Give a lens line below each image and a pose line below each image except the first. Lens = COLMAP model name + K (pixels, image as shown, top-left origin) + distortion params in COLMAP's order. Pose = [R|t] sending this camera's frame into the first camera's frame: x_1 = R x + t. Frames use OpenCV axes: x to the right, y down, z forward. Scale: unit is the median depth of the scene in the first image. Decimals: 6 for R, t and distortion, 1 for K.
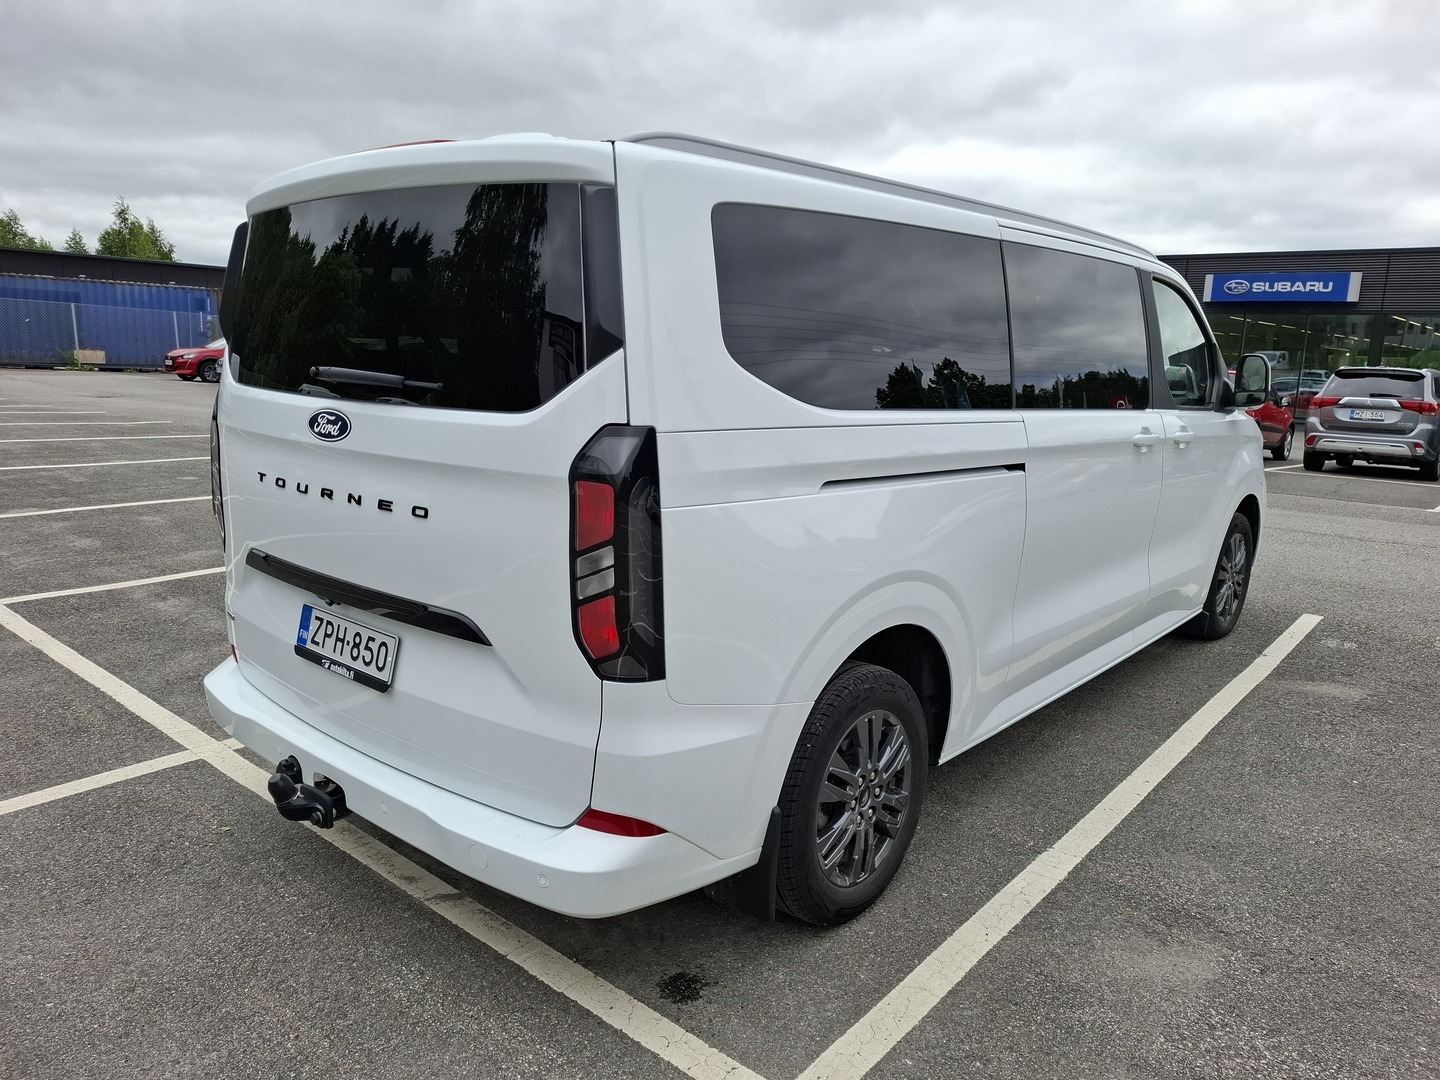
lens RADIAL K [[1034.0, 0, 716.2], [0, 1034.0, 543.9], [0, 0, 1]] dist [-0.008232, -0.021640]
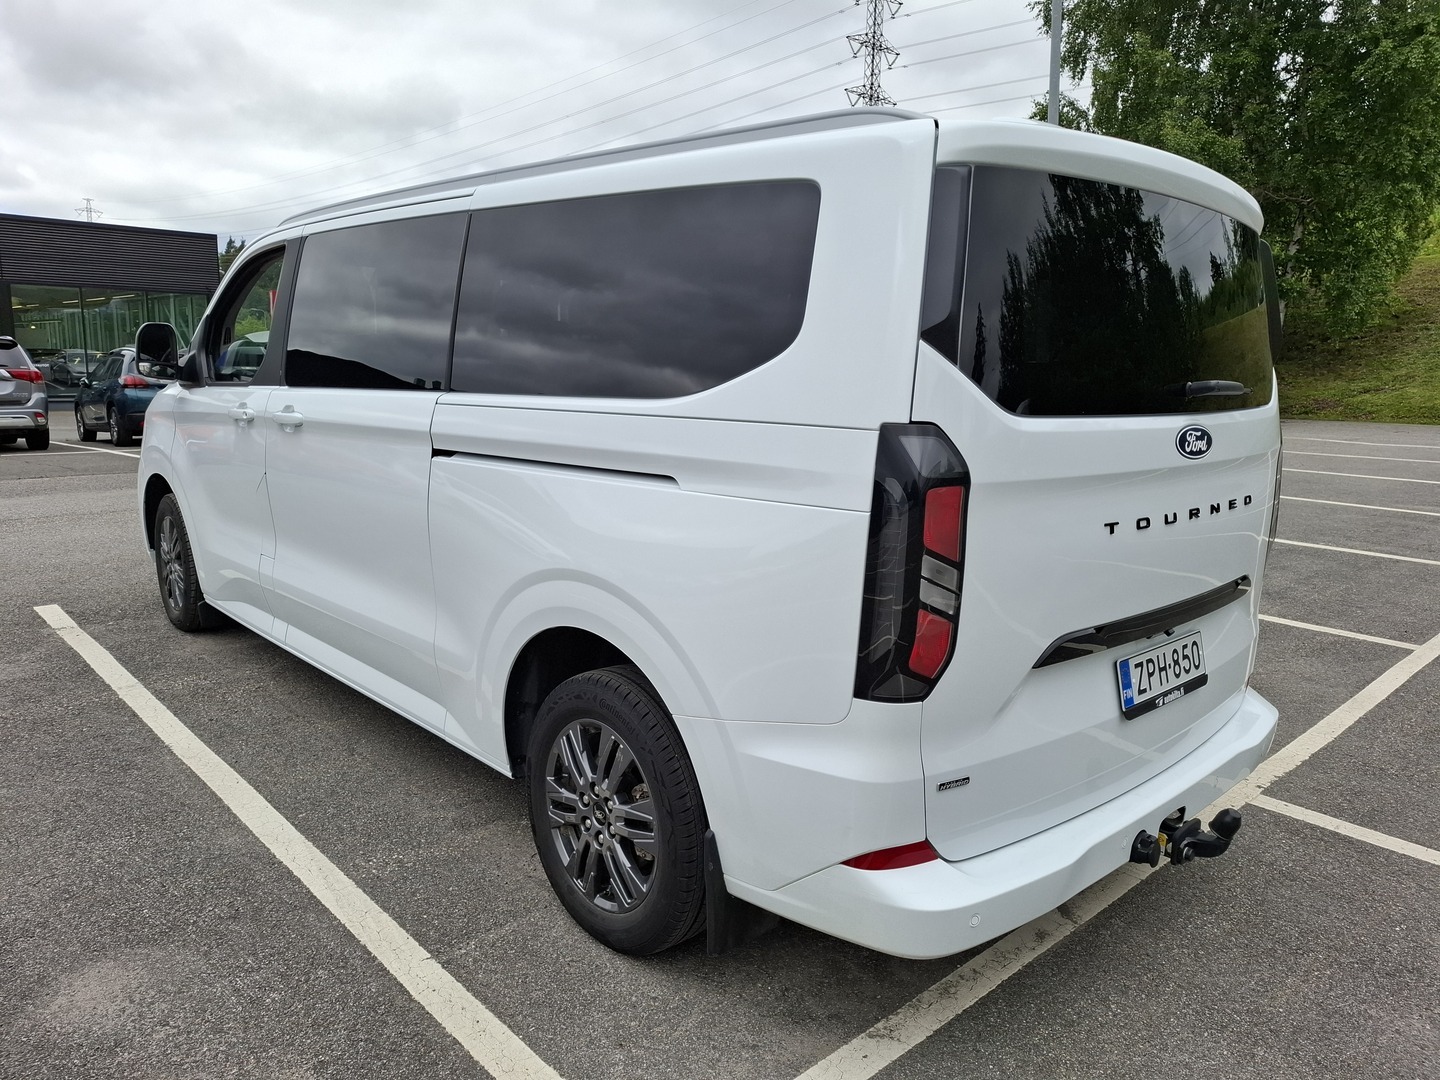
lens RADIAL K [[1034.0, 0, 775.5], [0, 1034.0, 527.9], [0, 0, 1]] dist [-0.008232, -0.021640]
pose [[0.107371, -0.199532, 0.973991, -1.302298], [0.175898, 0.968013, 0.178916, -0.264813], [-0.978535, 0.152113, 0.139034, 1.200319]]
